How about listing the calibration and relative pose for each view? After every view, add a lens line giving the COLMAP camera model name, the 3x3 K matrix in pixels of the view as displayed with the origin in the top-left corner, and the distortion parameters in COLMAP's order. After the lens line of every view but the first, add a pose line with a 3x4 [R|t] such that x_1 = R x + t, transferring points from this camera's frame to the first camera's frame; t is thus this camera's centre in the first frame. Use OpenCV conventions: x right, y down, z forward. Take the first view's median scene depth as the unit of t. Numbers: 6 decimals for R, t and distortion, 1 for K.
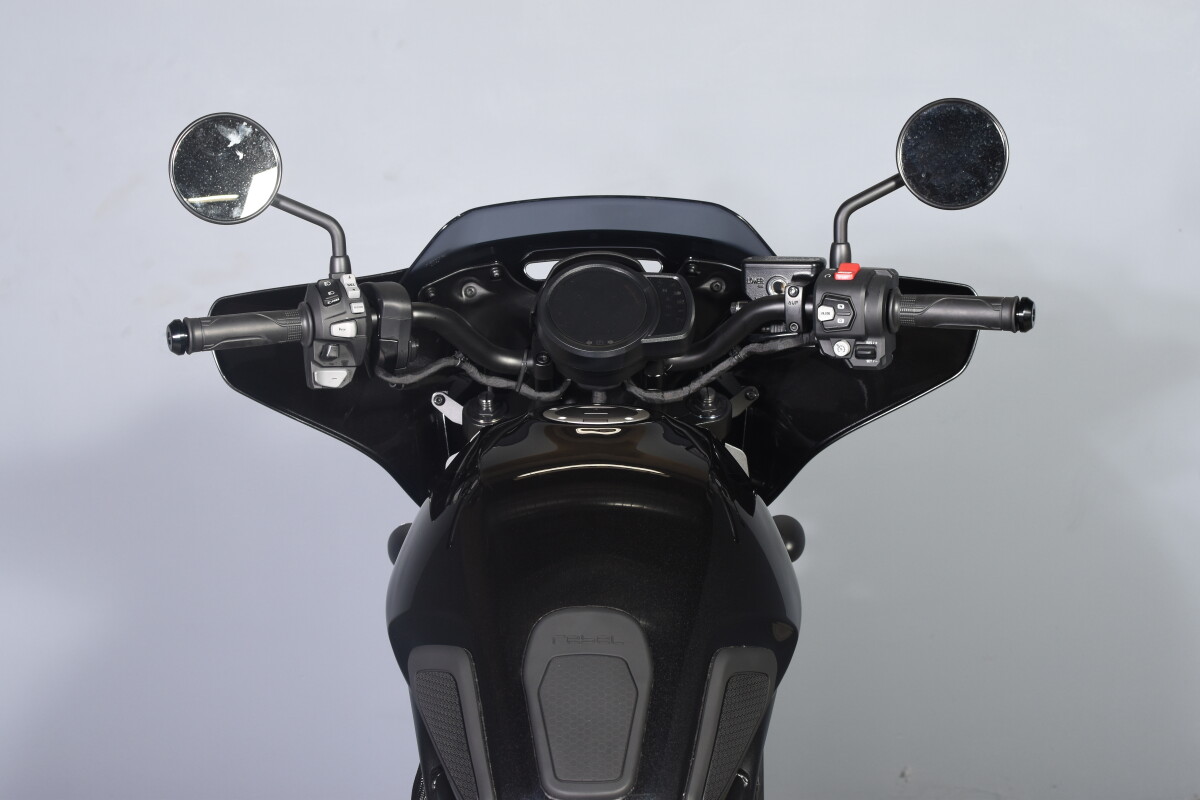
lens RADIAL K [[1833.8, 0, 600.0], [0, 1833.8, 400.0], [0, 0, 1]] dist [-0.171905, 0.157783]
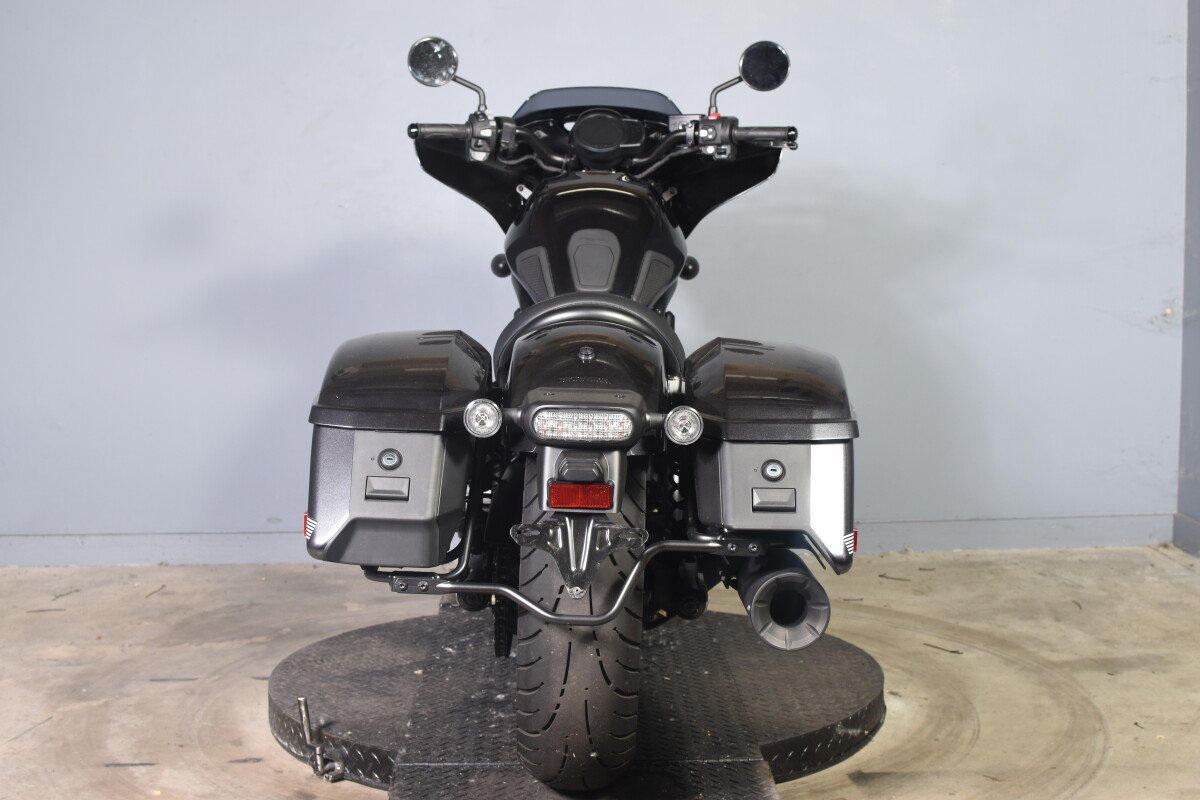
lens RADIAL K [[1833.8, 0, 600.0], [0, 1833.8, 400.0], [0, 0, 1]] dist [-0.171905, 0.157783]
pose [[0.999564, 0.028306, 0.008402, -0.010945], [-0.027795, 0.998063, -0.055649, 0.392458], [-0.009961, 0.055392, 0.998415, -1.161957]]
